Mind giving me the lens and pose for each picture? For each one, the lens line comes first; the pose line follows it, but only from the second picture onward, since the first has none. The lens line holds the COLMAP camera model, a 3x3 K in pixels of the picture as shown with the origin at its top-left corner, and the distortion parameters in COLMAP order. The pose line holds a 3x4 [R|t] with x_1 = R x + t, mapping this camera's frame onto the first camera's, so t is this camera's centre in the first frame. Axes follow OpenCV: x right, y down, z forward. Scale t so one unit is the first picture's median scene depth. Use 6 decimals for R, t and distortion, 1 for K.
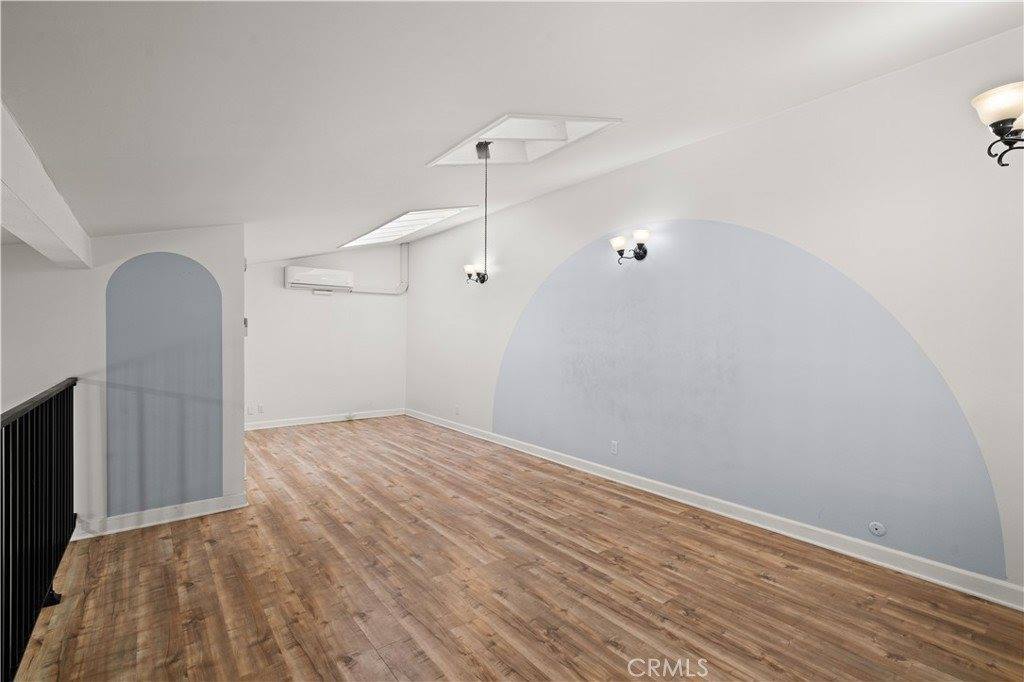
lens RADIAL K [[493.4, 0, 508.3], [0, 493.4, 335.1], [0, 0, 1]] dist [0.000928, 0.000305]
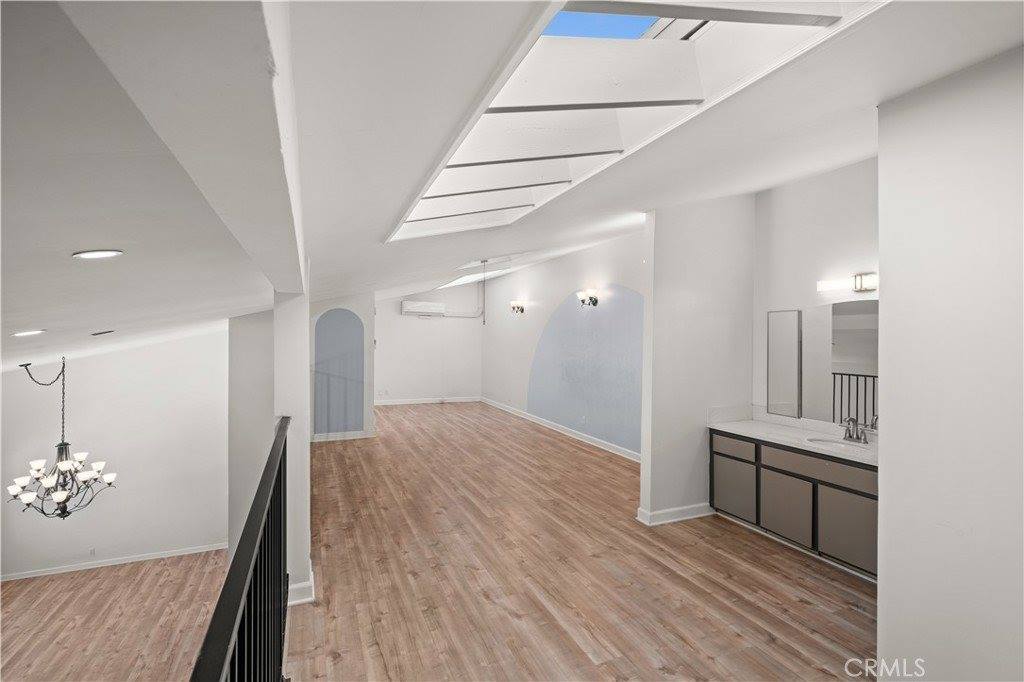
lens RADIAL K [[471.8, 0, 512.0], [0, 471.8, 341.0], [0, 0, 1]] dist [0.000281, 0.000473]
pose [[0.974558, 0.011798, -0.223826, 0.369980], [-0.011176, 0.999929, 0.004046, -0.039698], [0.223857, -0.001441, 0.974621, -0.624574]]
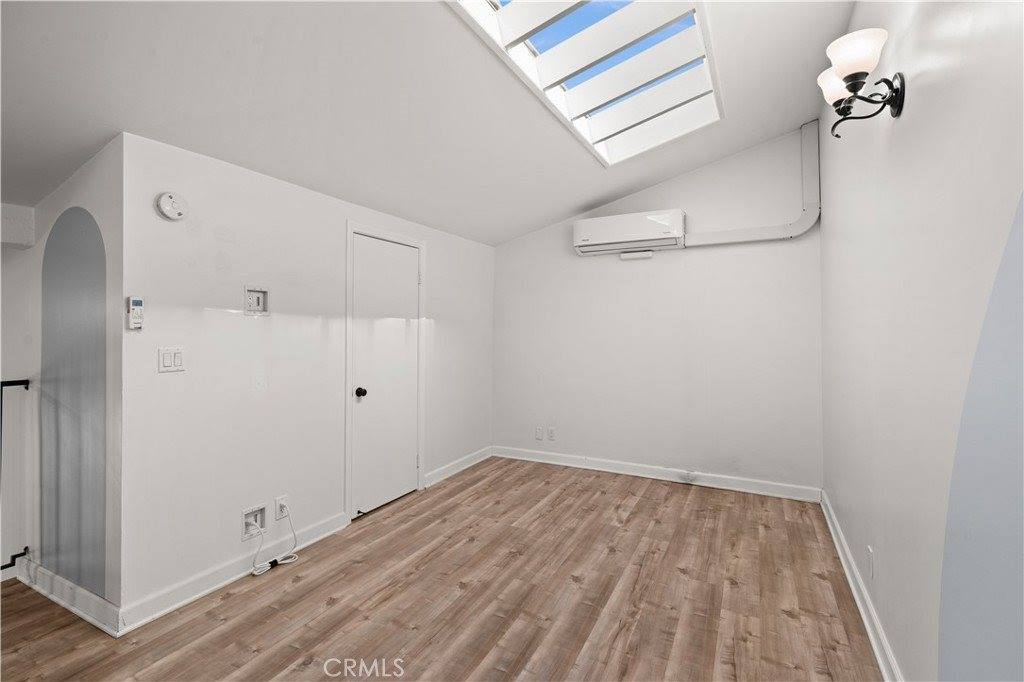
lens RADIAL K [[476.6, 0, 490.7], [0, 476.6, 328.0], [0, 0, 1]] dist [-0.000357, -0.000002]
pose [[0.421388, -0.005802, -0.906862, 0.122102], [0.003360, 0.999983, -0.004836, 0.005394], [0.906874, -0.001010, 0.421400, 1.088861]]
